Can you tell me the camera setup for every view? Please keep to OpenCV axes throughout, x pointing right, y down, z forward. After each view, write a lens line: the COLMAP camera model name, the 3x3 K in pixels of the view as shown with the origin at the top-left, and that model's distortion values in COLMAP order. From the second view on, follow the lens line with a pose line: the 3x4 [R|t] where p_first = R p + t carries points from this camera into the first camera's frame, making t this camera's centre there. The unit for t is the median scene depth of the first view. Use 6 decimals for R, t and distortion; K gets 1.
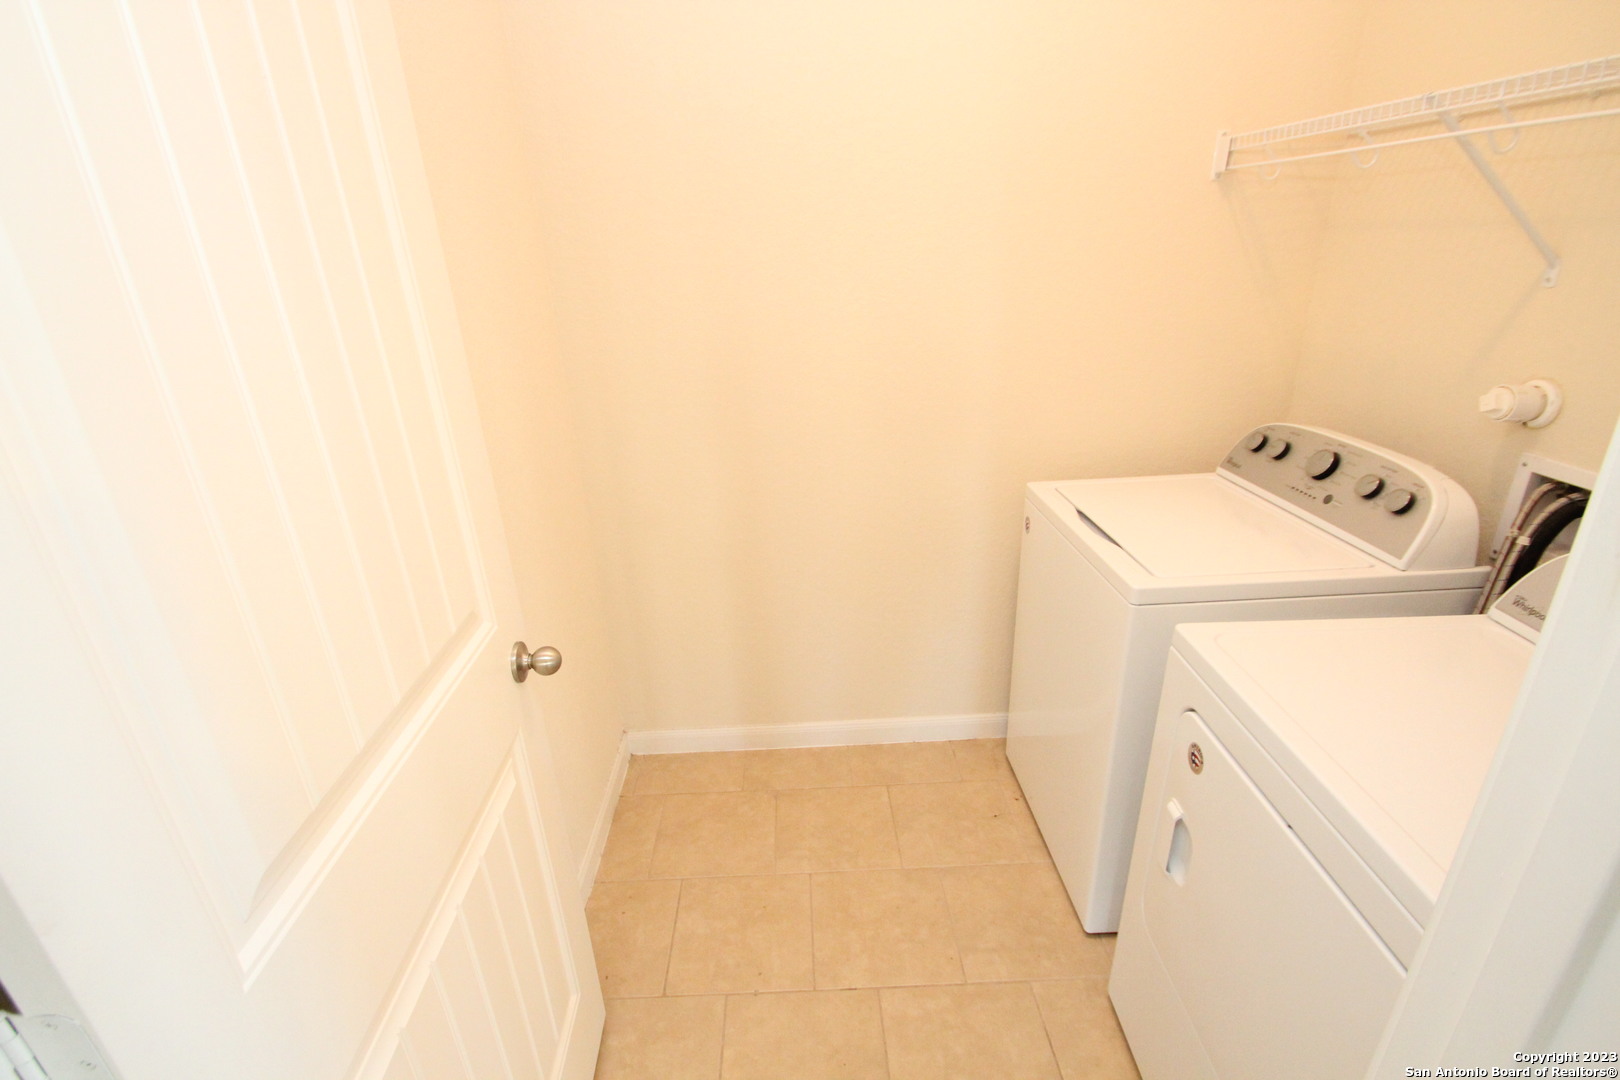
lens RADIAL K [[748.3, 0, 774.6], [0, 748.3, 554.3], [0, 0, 1]] dist [0.002469, -0.008526]
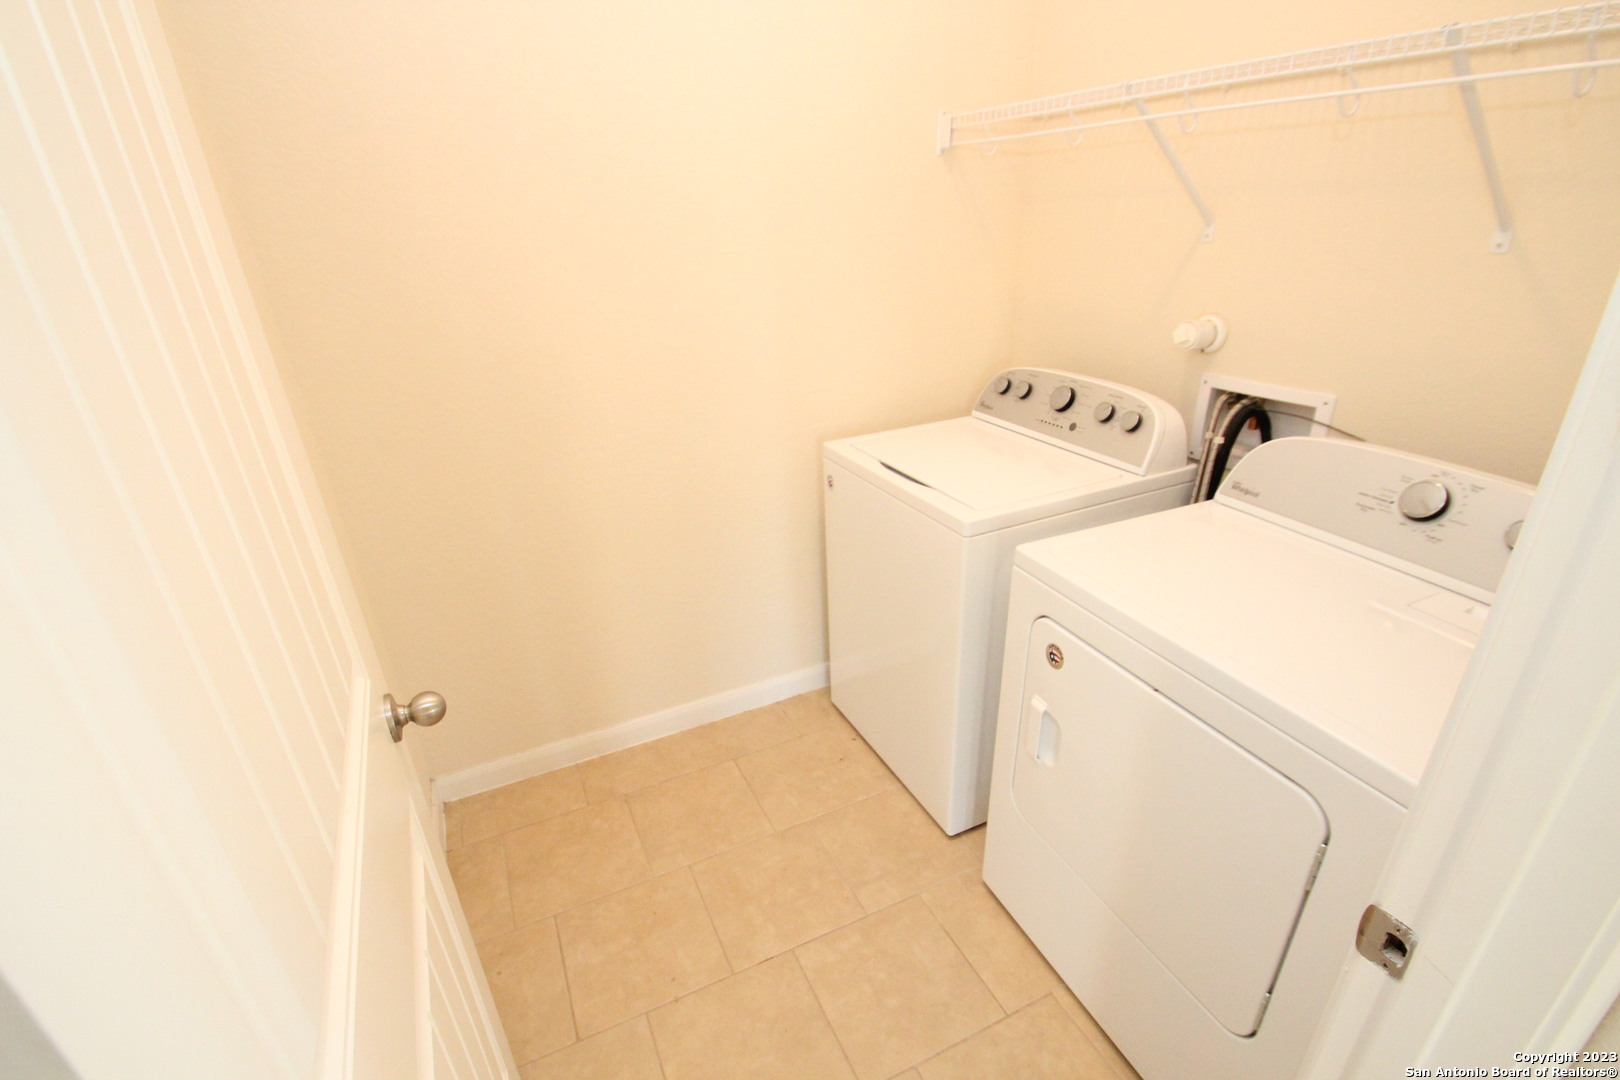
lens RADIAL K [[748.3, 0, 807.6], [0, 748.3, 556.2], [0, 0, 1]] dist [0.002469, -0.008526]
pose [[0.915828, -0.166261, 0.365535, -0.123080], [0.155824, 0.986075, 0.058098, -0.004892], [-0.370104, 0.003751, 0.928983, 0.040309]]
